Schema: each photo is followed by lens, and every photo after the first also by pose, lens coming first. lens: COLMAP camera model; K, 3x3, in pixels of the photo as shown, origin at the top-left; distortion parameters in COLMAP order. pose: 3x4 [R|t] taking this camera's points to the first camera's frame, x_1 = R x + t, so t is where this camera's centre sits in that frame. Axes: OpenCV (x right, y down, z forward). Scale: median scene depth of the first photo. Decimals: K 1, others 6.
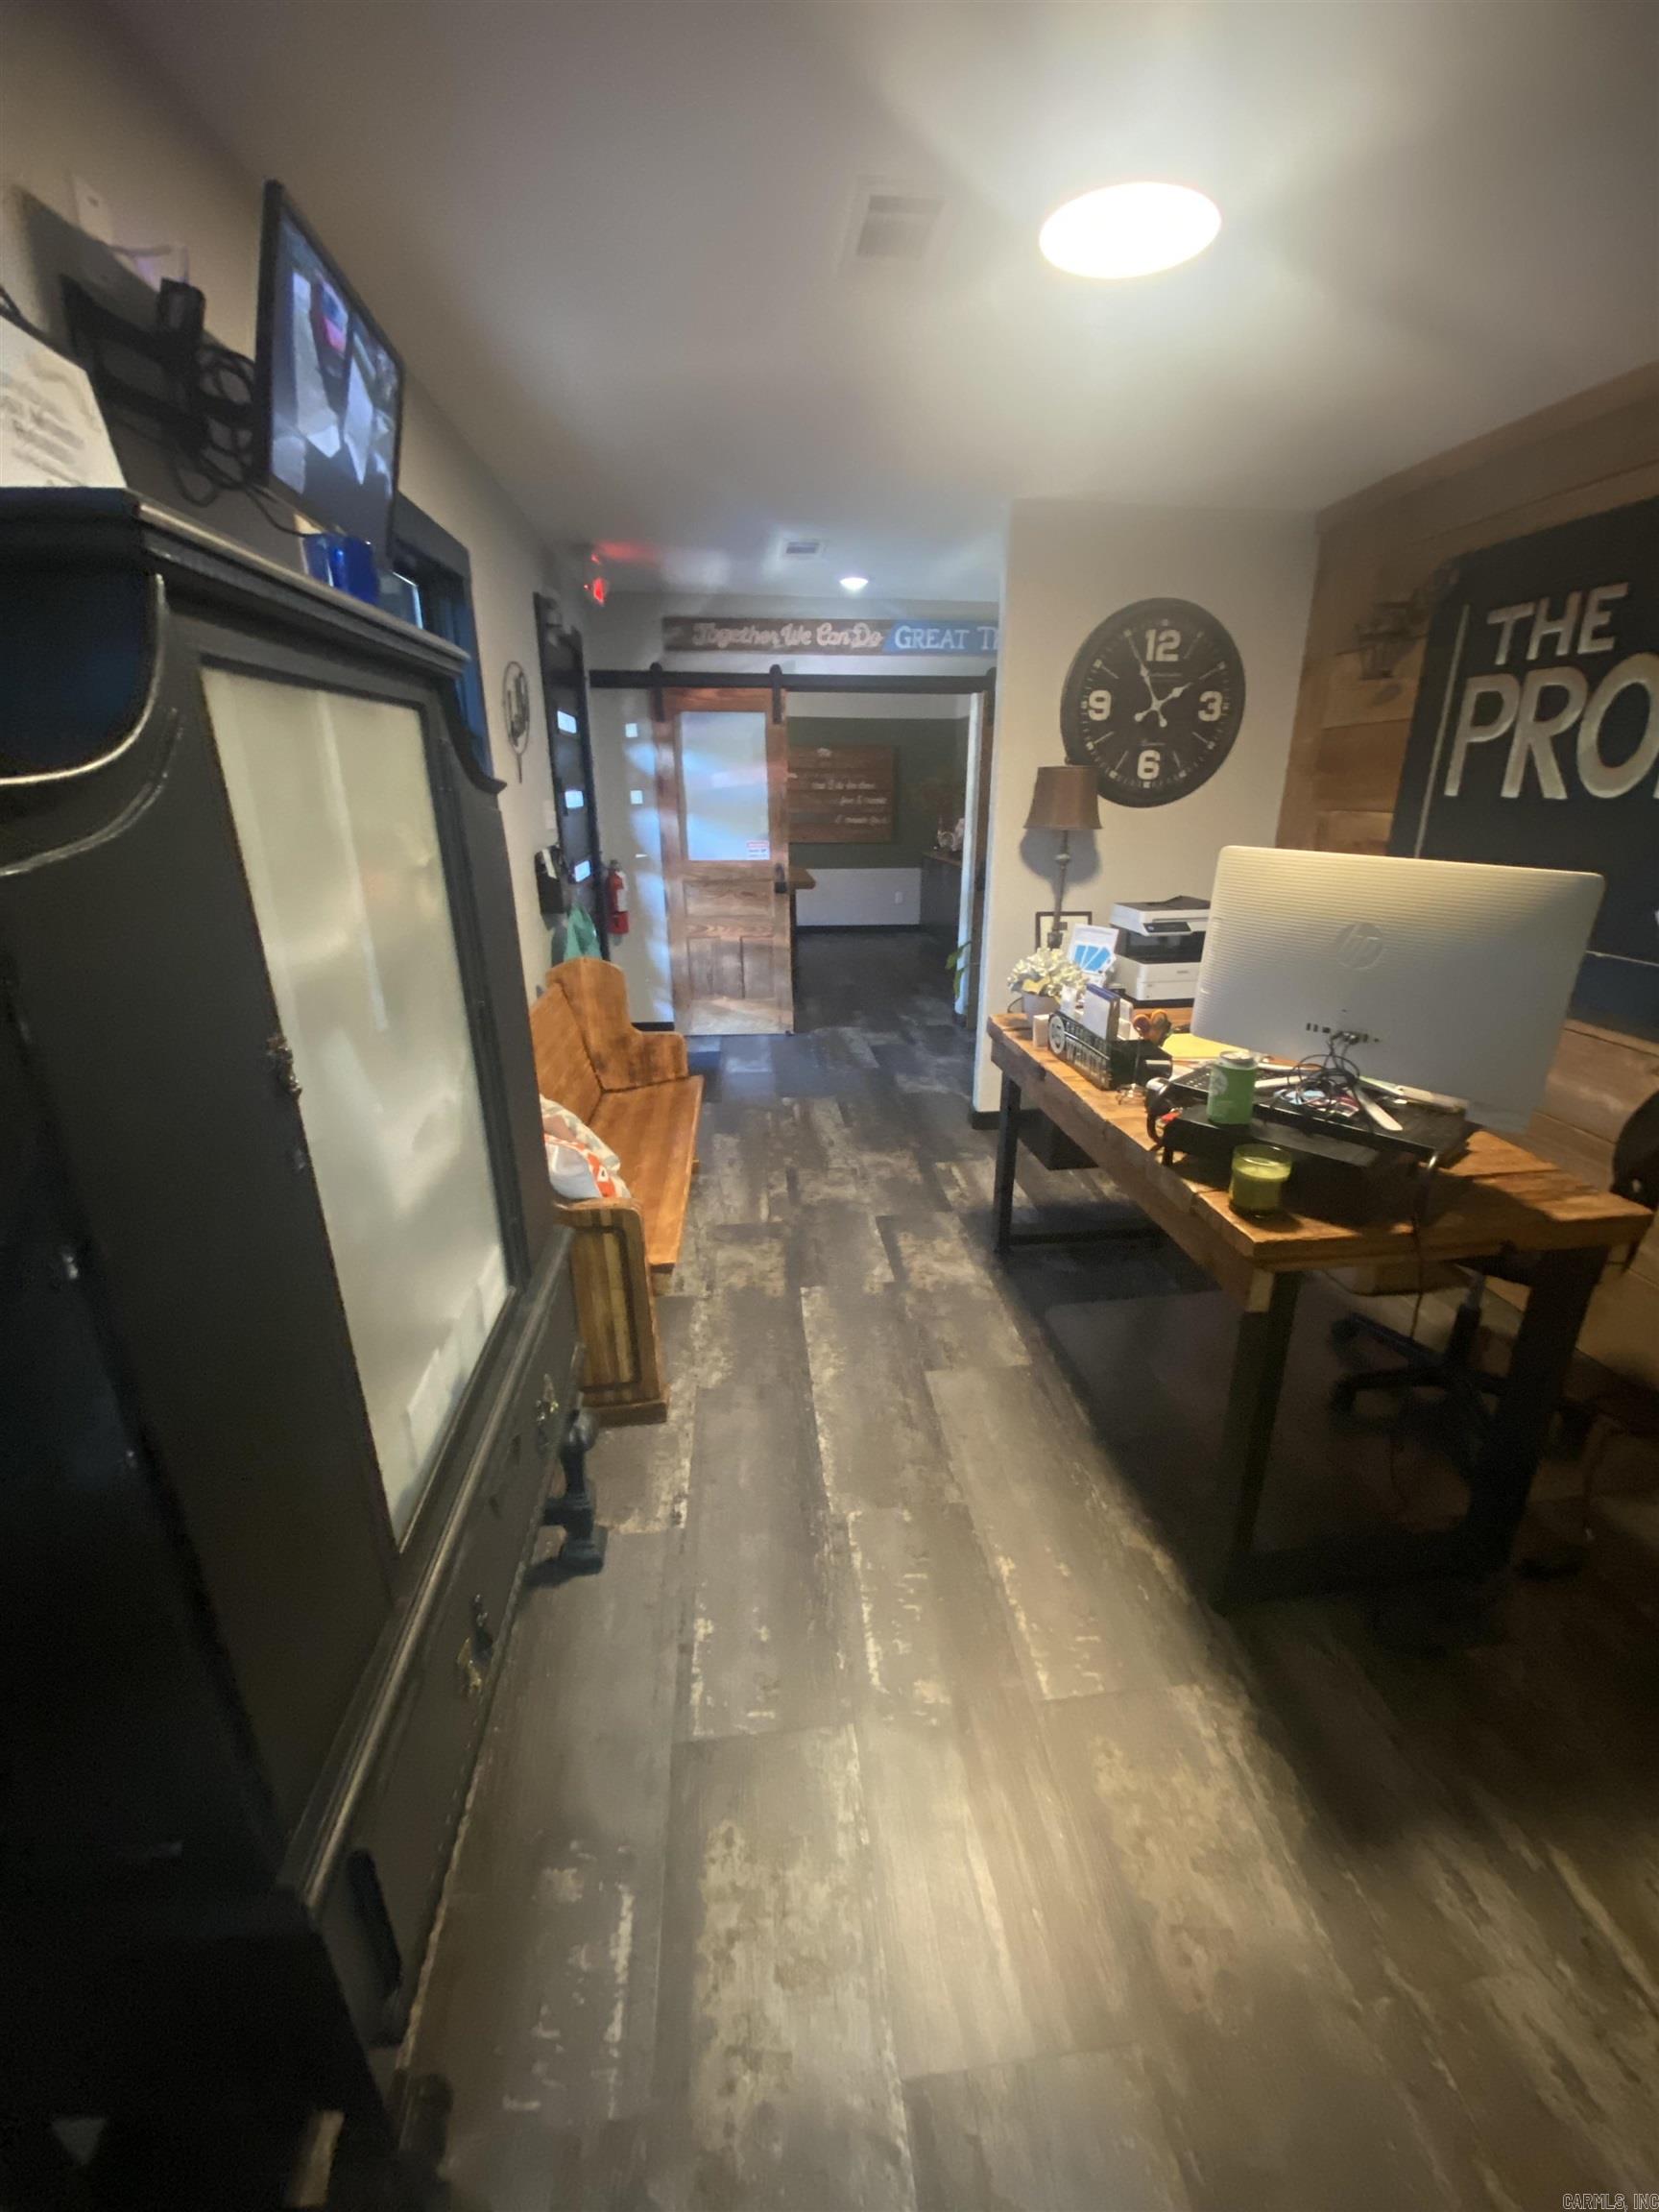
lens RADIAL K [[898.9, 0, 853.9], [0, 898.9, 1113.5], [0, 0, 1]] dist [0.064586, -0.000050]
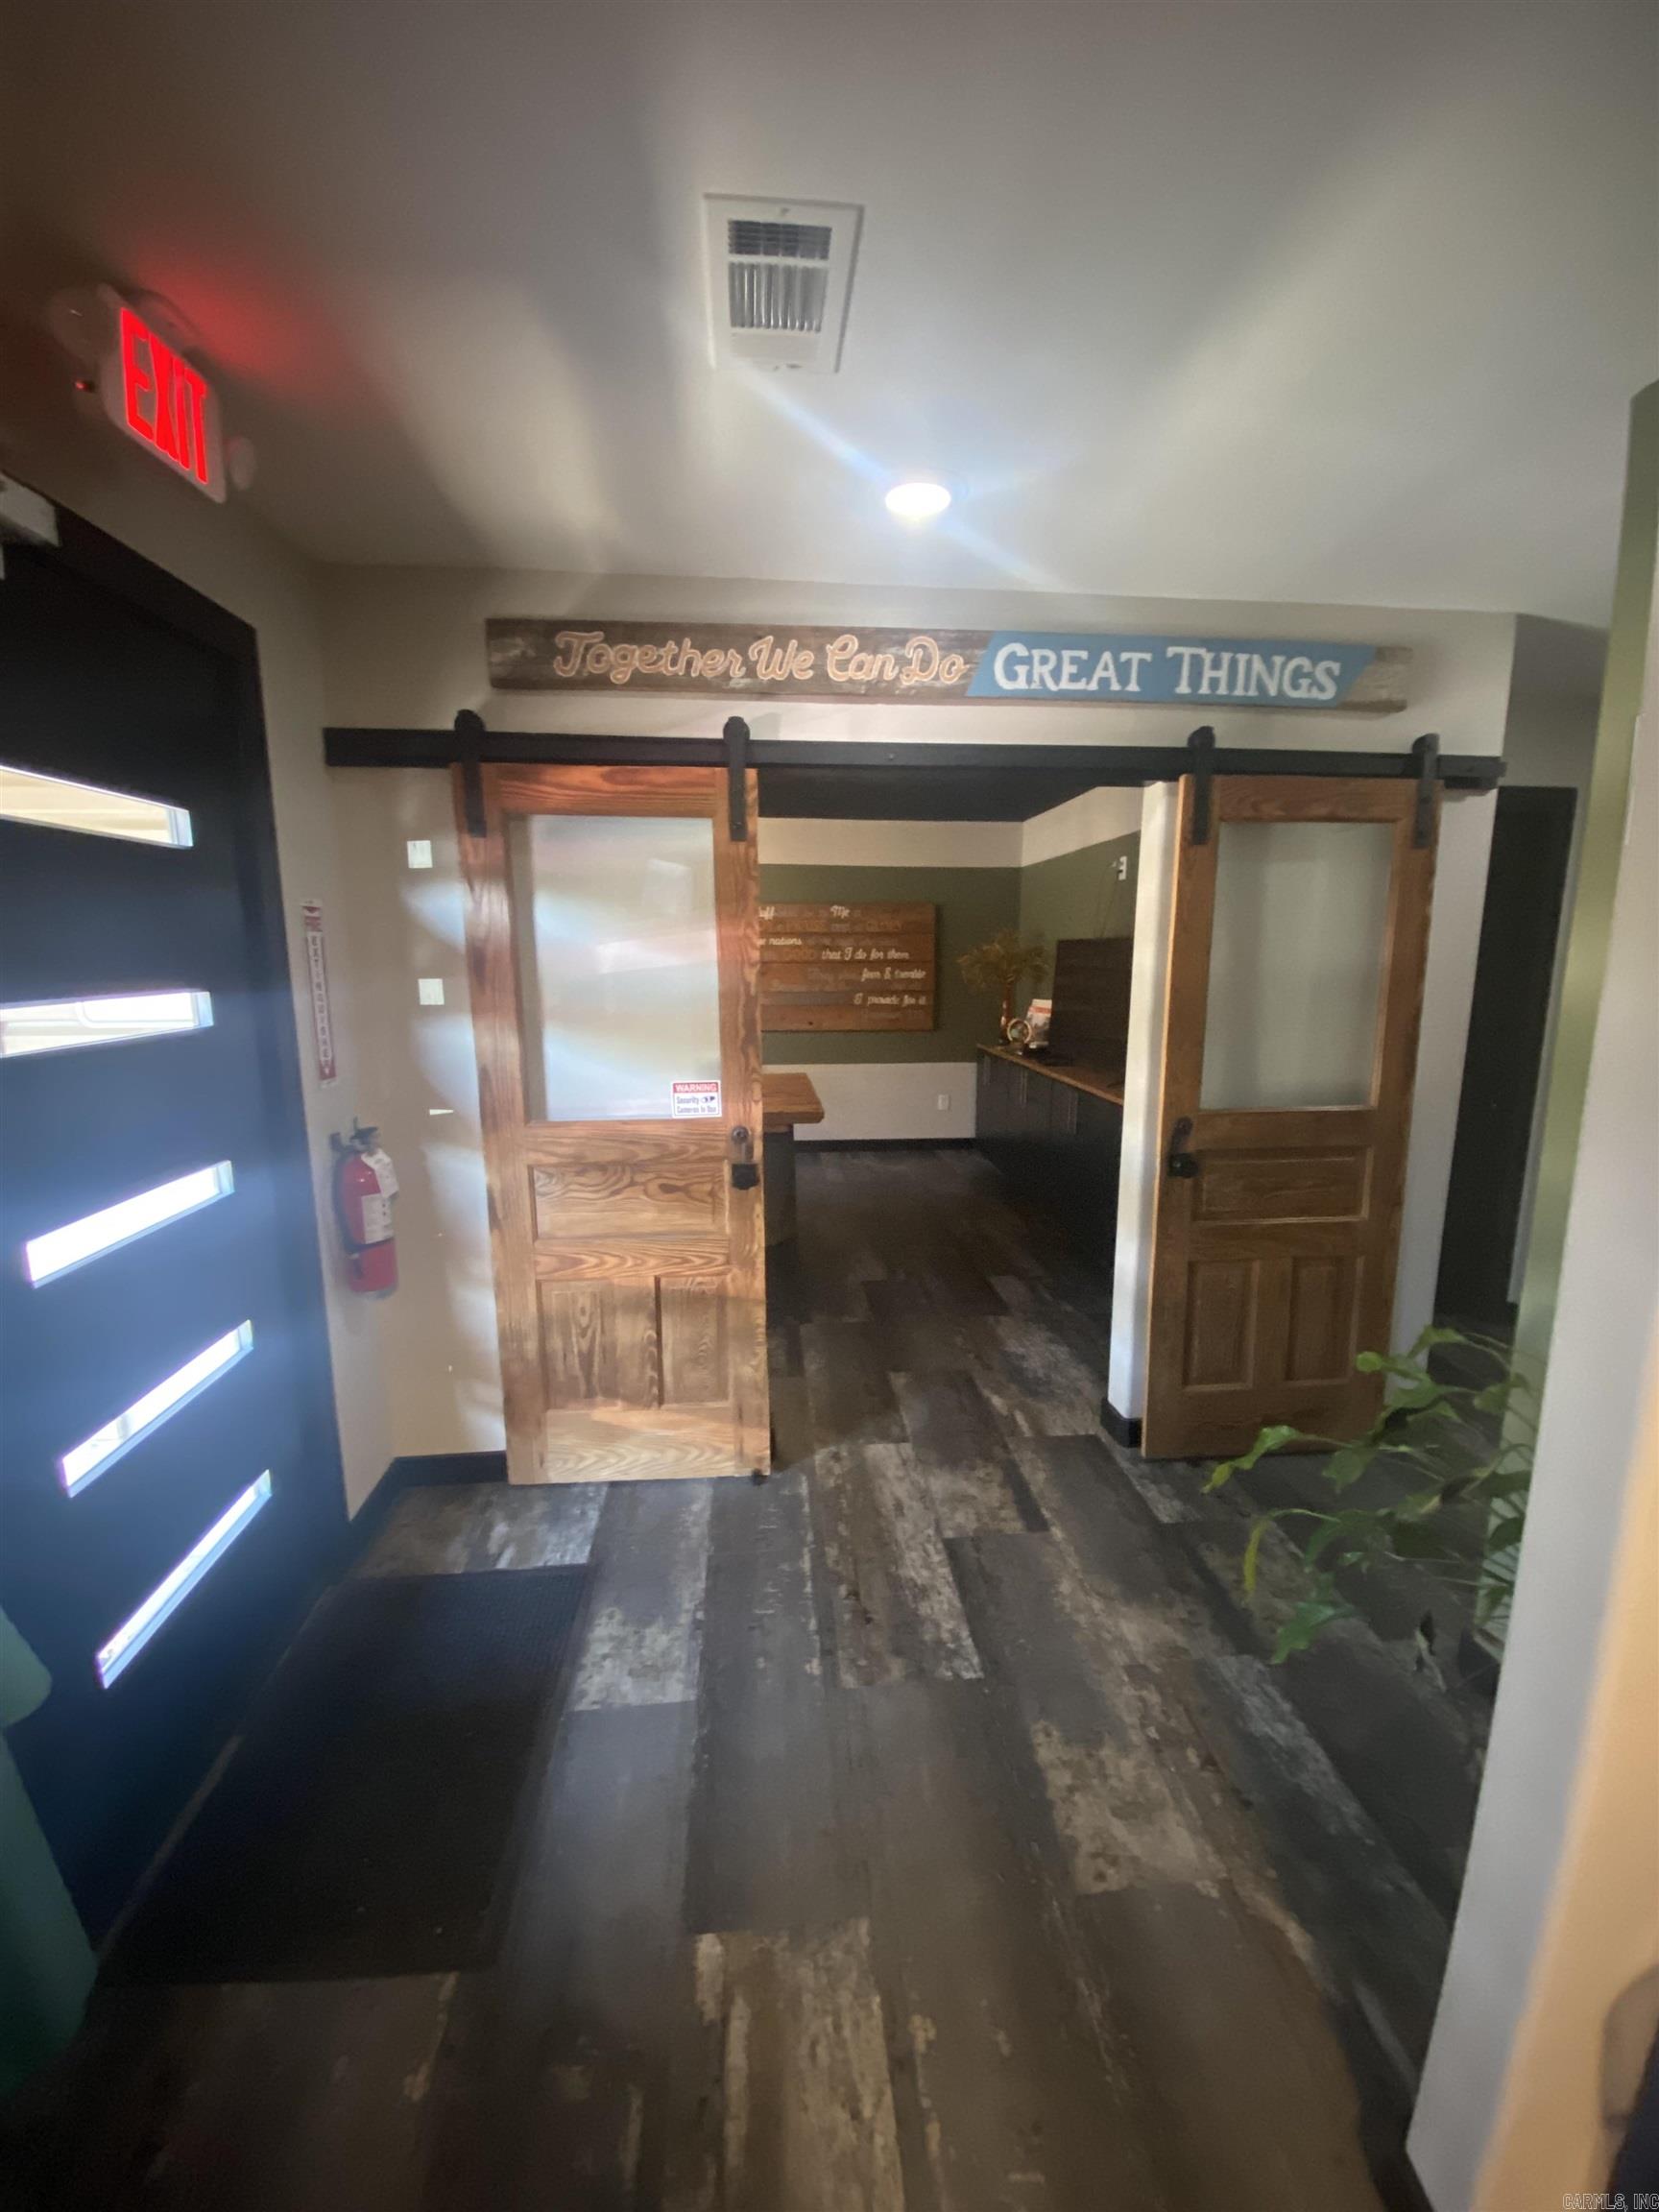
lens RADIAL K [[898.9, 0, 853.9], [0, 898.9, 1113.5], [0, 0, 1]] dist [0.064586, -0.000050]
pose [[0.999904, 0.000679, -0.013816, -0.019170], [-0.002940, 0.986407, -0.164297, -0.212004], [0.013517, 0.164322, 0.986314, 0.558352]]
